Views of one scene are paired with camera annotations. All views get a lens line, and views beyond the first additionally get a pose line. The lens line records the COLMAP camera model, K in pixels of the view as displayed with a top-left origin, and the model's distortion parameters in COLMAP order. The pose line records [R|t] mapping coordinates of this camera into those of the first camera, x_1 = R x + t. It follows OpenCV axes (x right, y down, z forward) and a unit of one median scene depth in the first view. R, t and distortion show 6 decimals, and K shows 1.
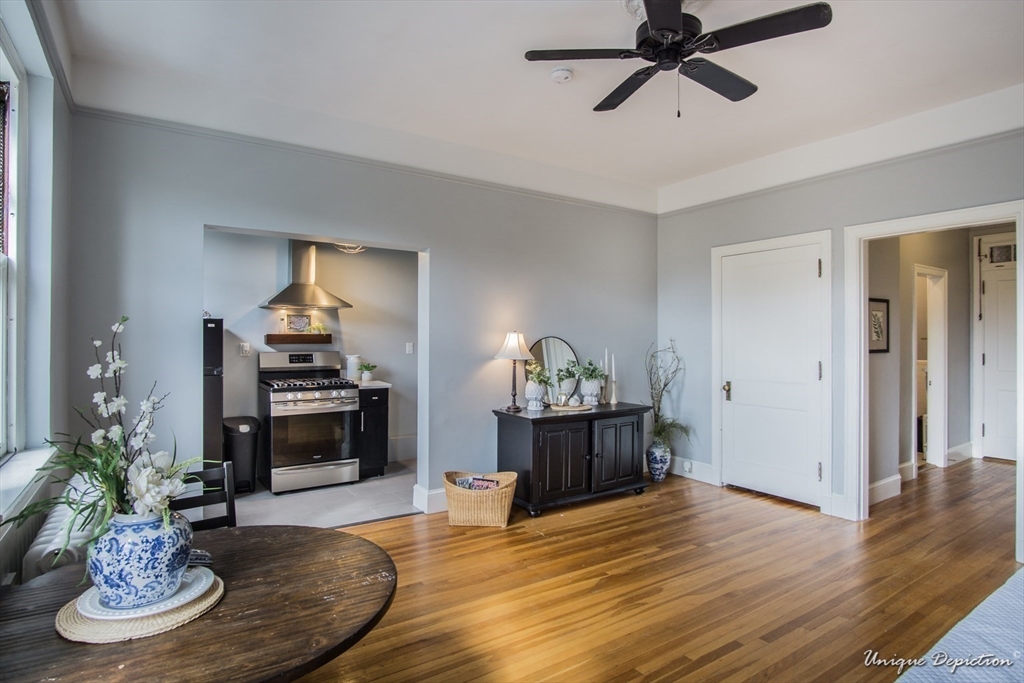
lens RADIAL K [[544.9, 0, 507.3], [0, 544.9, 338.9], [0, 0, 1]] dist [-0.014858, 0.000793]
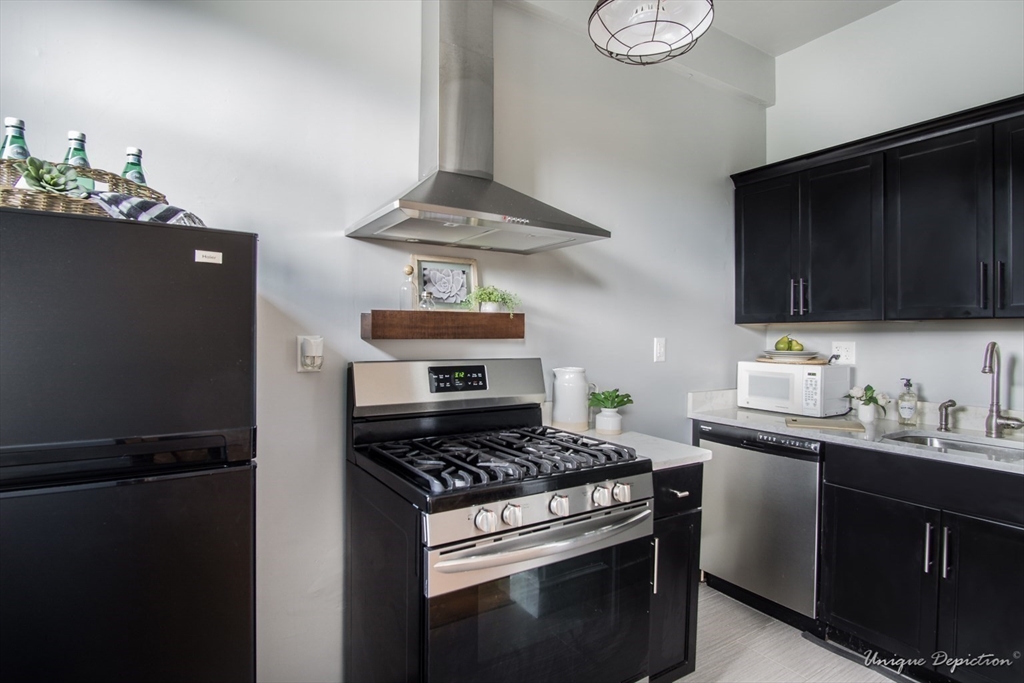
lens RADIAL K [[544.9, 0, 510.6], [0, 544.9, 339.6], [0, 0, 1]] dist [-0.014858, 0.000793]
pose [[0.999877, 0.004484, -0.015001, -0.342866], [-0.004418, 0.999980, 0.004435, 0.008148], [0.015020, -0.004368, 0.999878, 0.640119]]
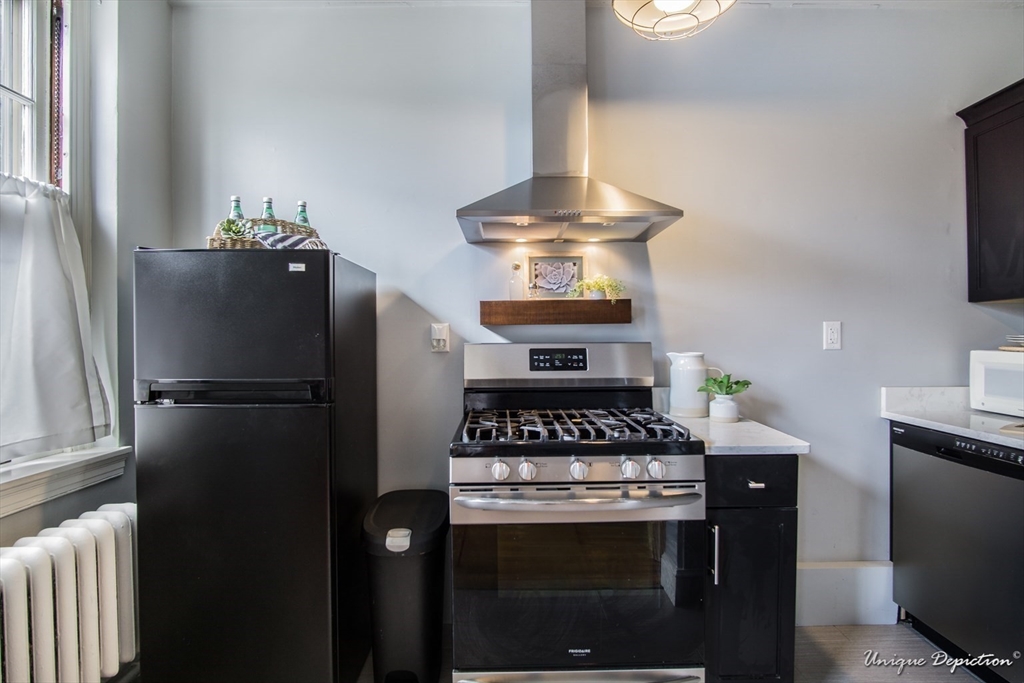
lens RADIAL K [[544.9, 0, 512.7], [0, 544.9, 340.3], [0, 0, 1]] dist [-0.014858, 0.000793]
pose [[0.838088, -0.005787, -0.545505, -0.185312], [0.007008, 0.999975, 0.000158, 0.021605], [0.545490, -0.003955, 0.838108, 0.643850]]
